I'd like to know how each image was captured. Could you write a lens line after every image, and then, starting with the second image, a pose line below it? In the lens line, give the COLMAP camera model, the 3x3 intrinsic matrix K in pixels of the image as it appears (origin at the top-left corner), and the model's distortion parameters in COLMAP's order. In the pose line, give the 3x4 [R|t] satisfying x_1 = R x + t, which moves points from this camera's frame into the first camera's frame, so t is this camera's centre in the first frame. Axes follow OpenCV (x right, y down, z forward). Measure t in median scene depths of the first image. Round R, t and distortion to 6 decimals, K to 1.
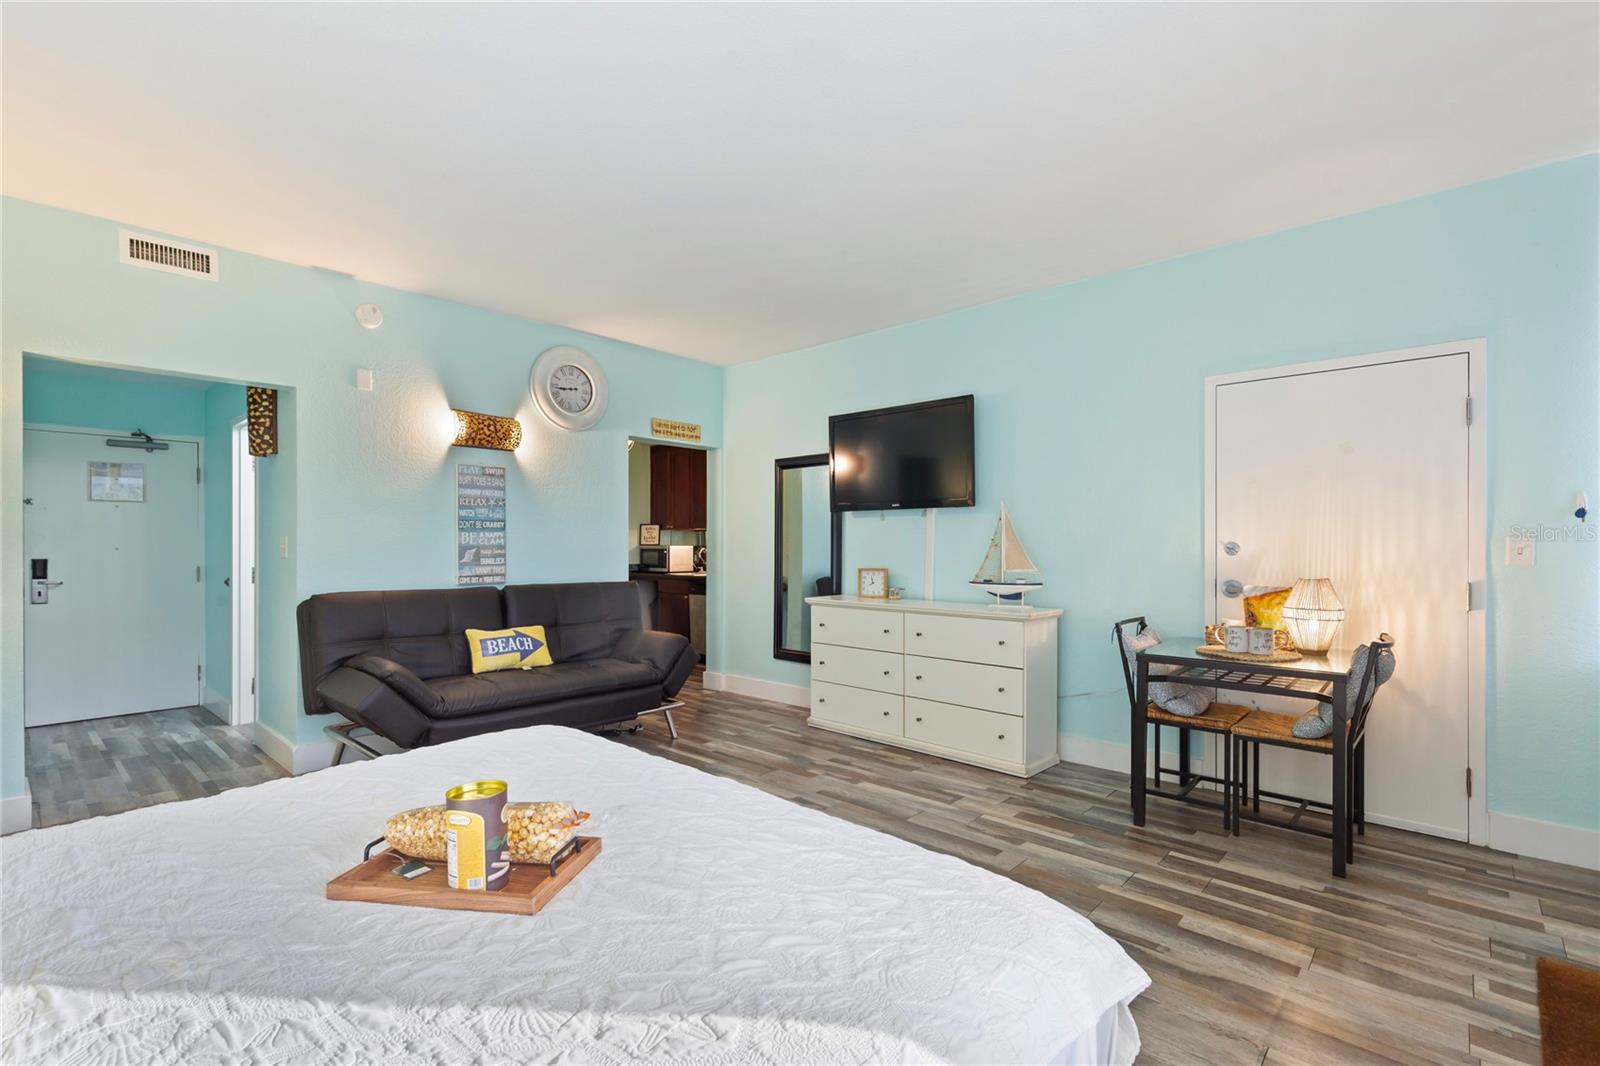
lens RADIAL K [[717.6, 0, 792.4], [0, 717.6, 544.3], [0, 0, 1]] dist [0.007113, -0.000912]
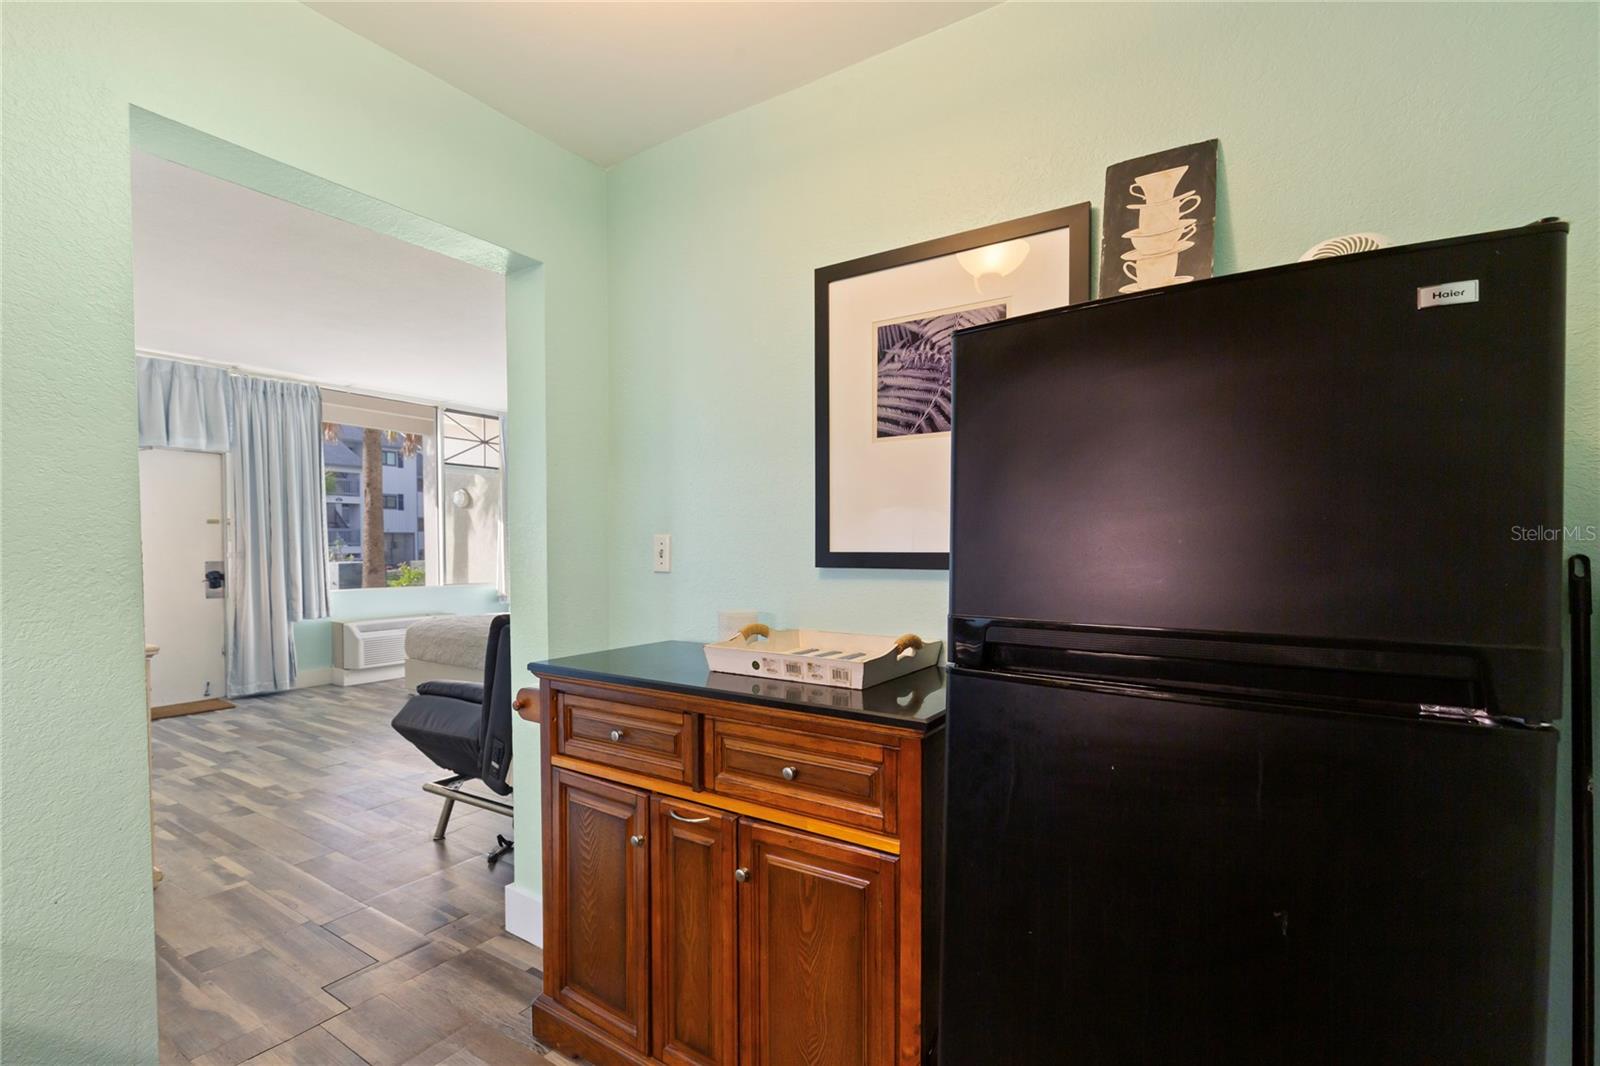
lens RADIAL K [[730.0, 0, 793.5], [0, 730.0, 558.8], [0, 0, 1]] dist [-0.000617, 0.000107]
pose [[-0.989028, 0.010191, -0.147375, -0.413430], [0.008109, 0.999859, 0.014719, 0.007838], [0.147504, 0.013363, -0.988971, 1.814467]]
